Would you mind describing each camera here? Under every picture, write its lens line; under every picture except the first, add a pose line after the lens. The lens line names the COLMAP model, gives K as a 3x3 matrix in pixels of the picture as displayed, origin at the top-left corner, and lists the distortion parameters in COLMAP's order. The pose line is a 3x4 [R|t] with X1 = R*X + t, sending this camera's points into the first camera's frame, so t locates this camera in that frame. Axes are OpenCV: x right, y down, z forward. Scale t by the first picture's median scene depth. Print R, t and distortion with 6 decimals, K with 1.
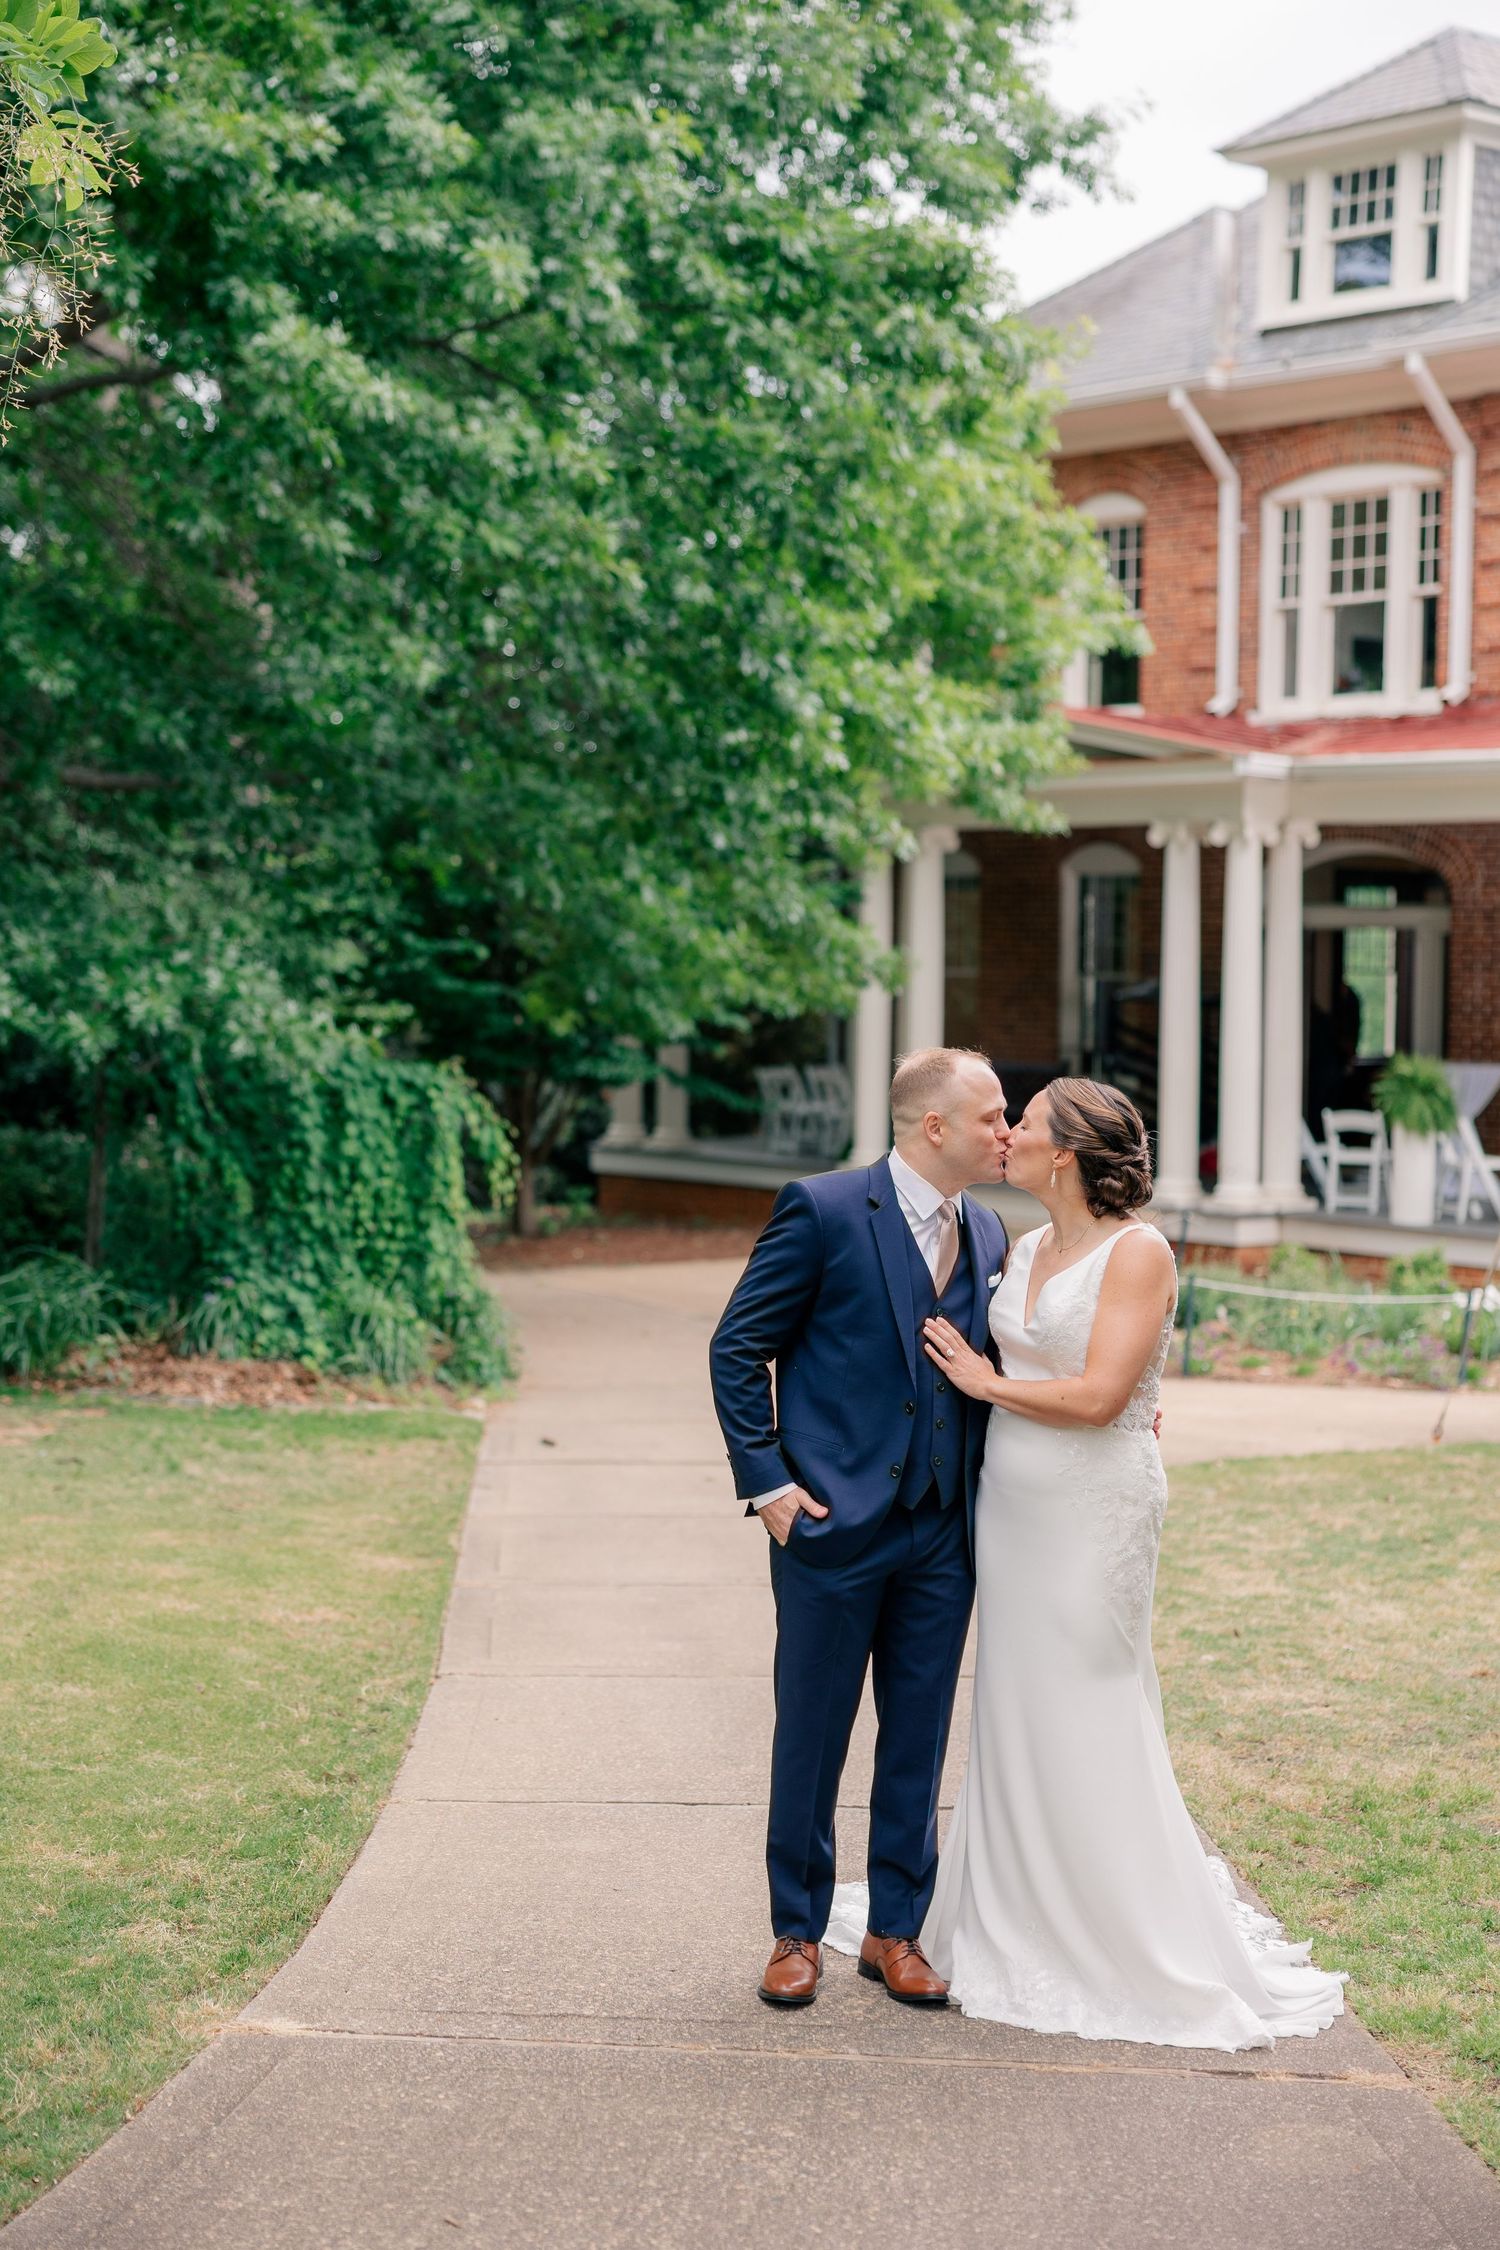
lens RADIAL K [[3531.0, 0, 750.0], [0, 3531.0, 1125.0], [0, 0, 1]] dist [0.000359, 0.000411]
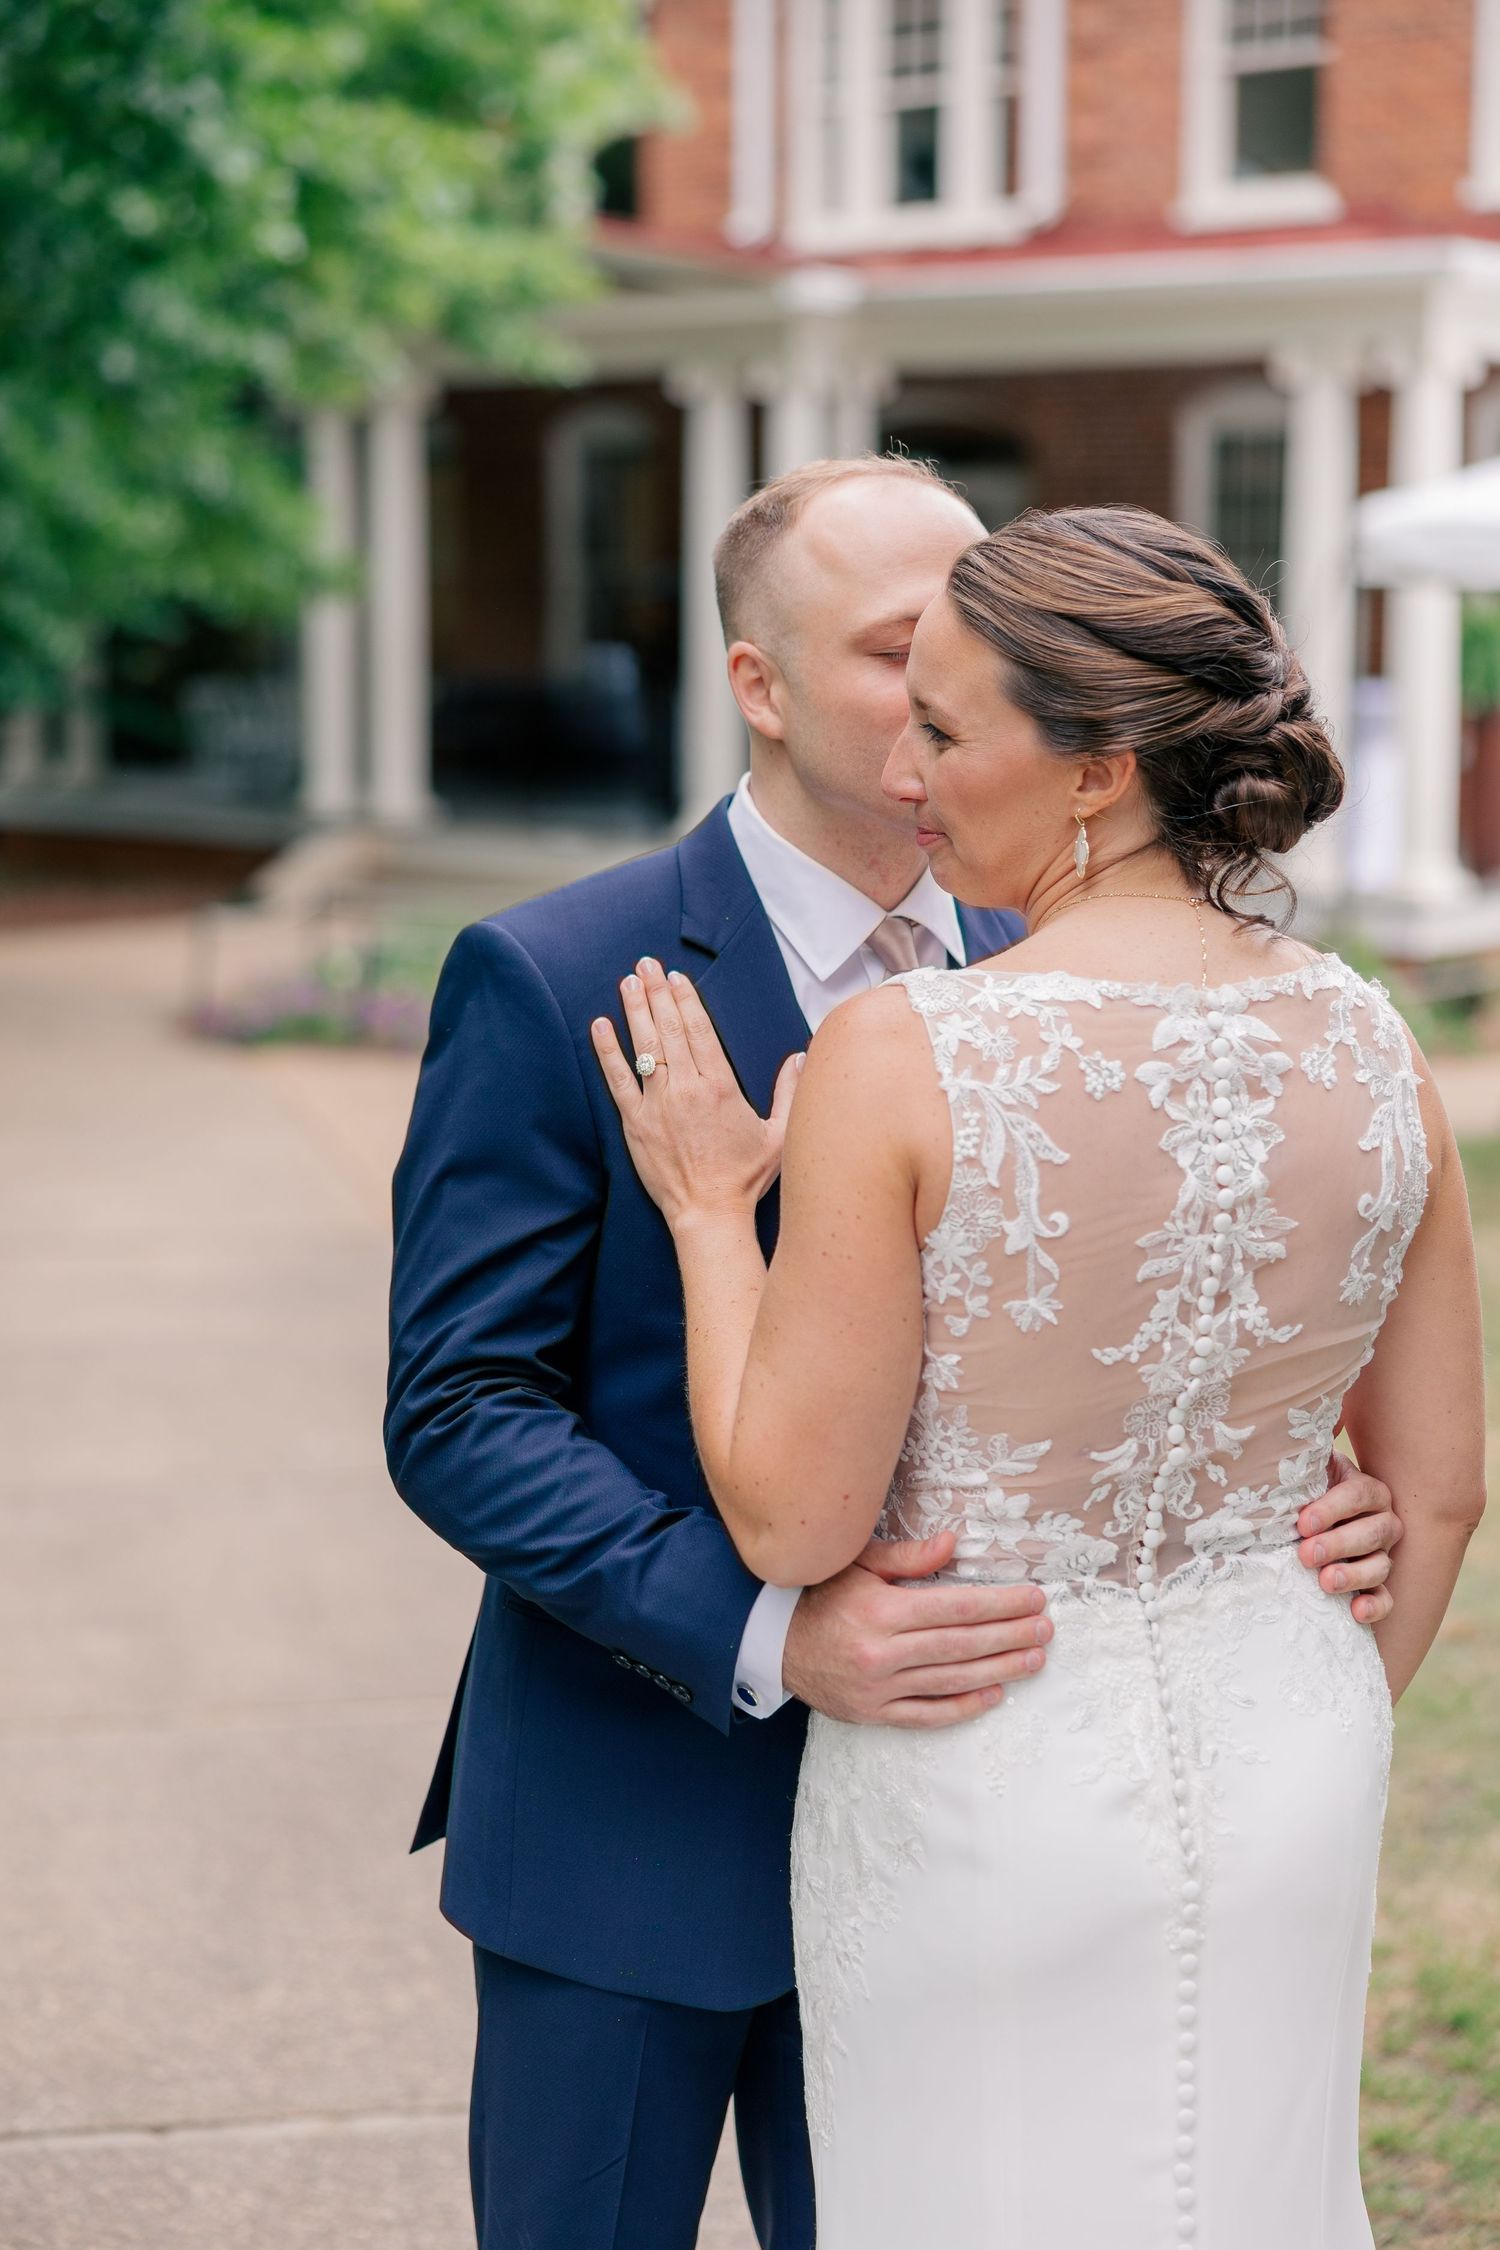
lens RADIAL K [[3791.7, 0, 750.0], [0, 3791.7, 1125.0], [0, 0, 1]] dist [0.350965, 0.028873]
pose [[0.988607, -0.027092, 0.148060, -0.003101], [0.012864, 0.995277, 0.096221, 0.001101], [-0.149968, -0.093220, 0.984286, 0.134556]]
